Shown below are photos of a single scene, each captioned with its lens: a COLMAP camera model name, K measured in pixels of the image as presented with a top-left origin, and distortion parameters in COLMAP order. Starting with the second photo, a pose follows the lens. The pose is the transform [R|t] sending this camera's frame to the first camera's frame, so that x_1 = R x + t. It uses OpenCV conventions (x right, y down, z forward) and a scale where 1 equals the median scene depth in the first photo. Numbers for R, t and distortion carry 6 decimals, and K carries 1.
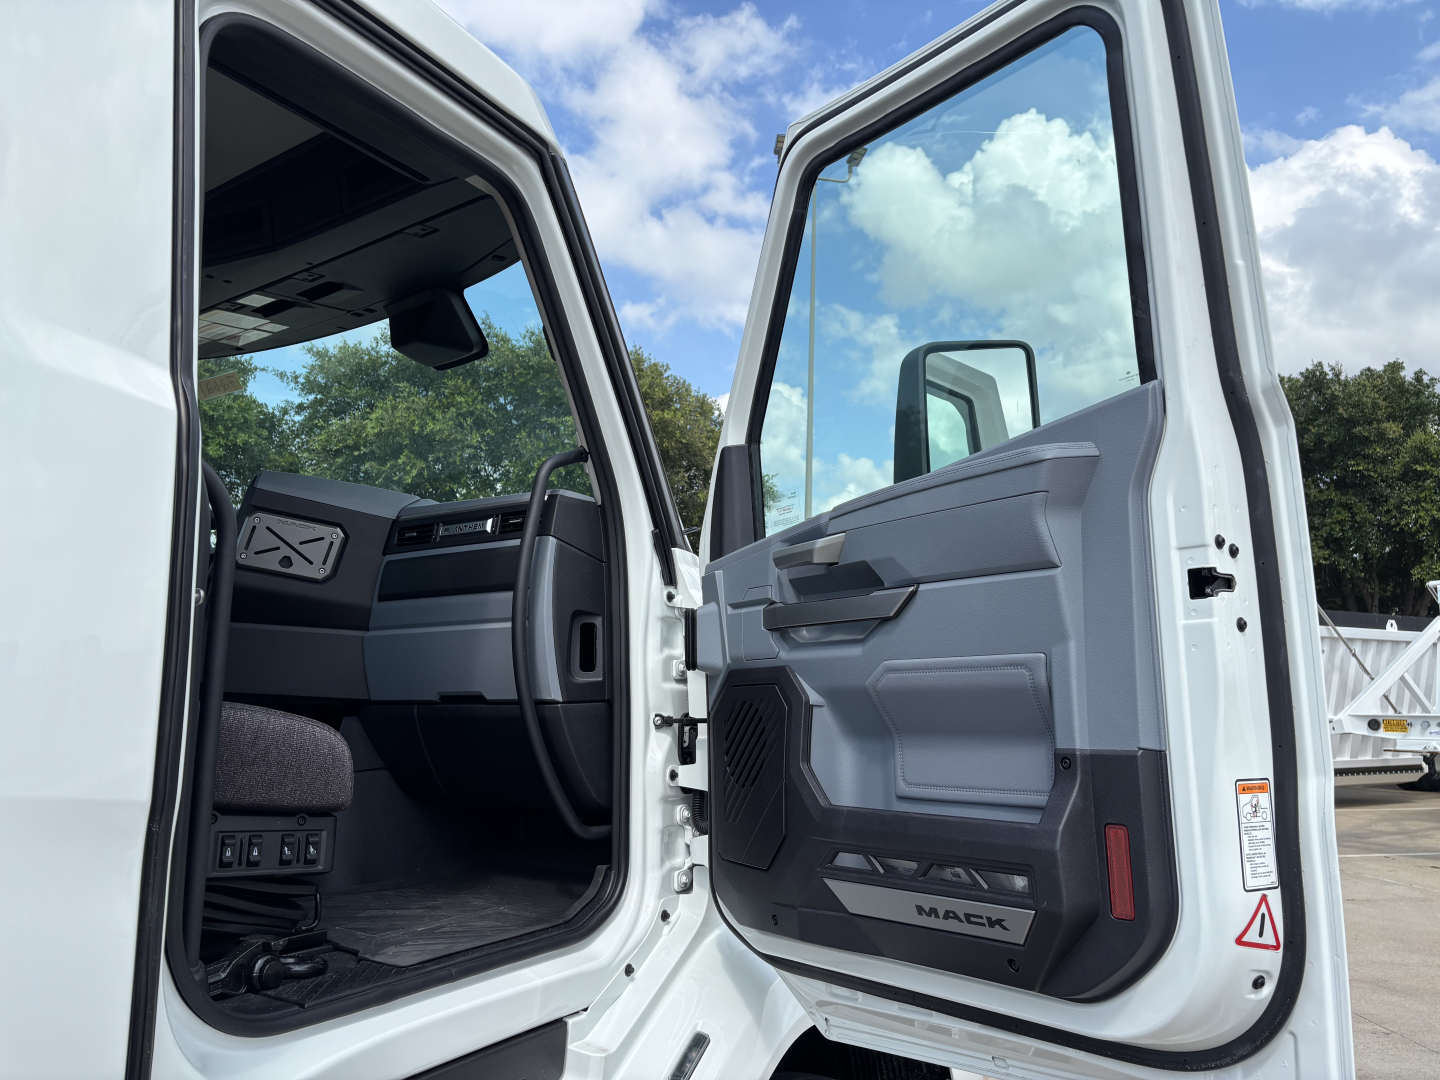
lens RADIAL K [[1094.6, 0, 714.5], [0, 1094.6, 547.6], [0, 0, 1]] dist [0.054633, -0.051118]
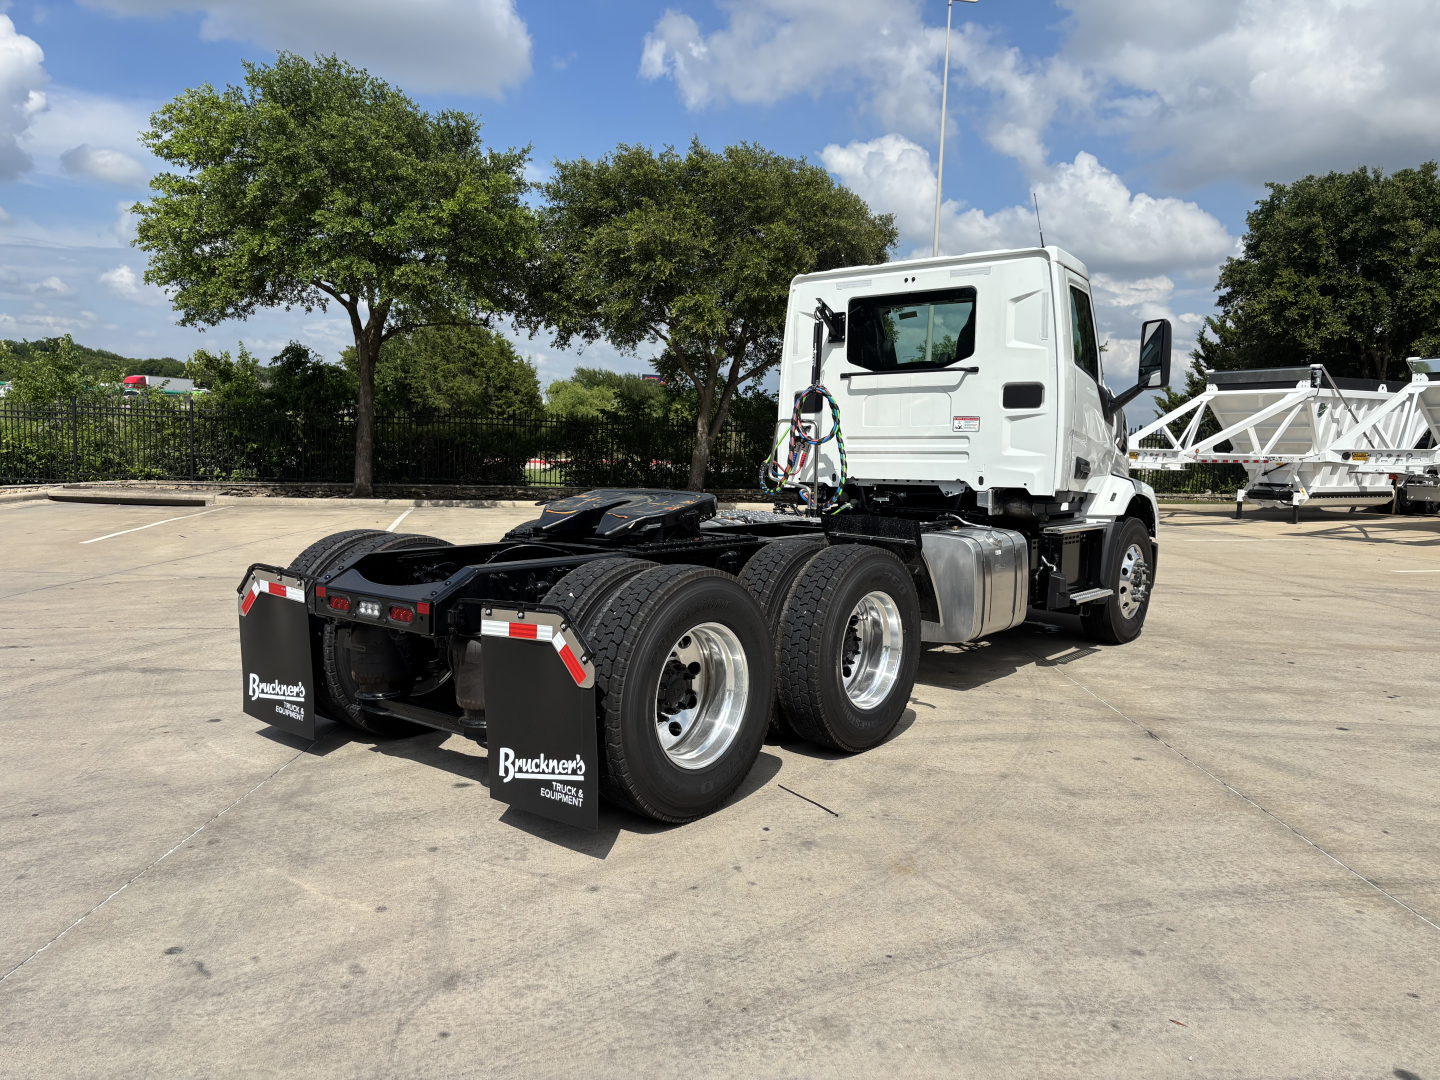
lens RADIAL K [[1094.6, 0, 716.0], [0, 1094.6, 554.0], [0, 0, 1]] dist [0.054633, -0.051118]
pose [[0.999686, 0.011212, -0.022406, -0.148744], [-0.005812, 0.973666, 0.227906, -0.032154], [0.024371, -0.227704, 0.973425, -0.337224]]
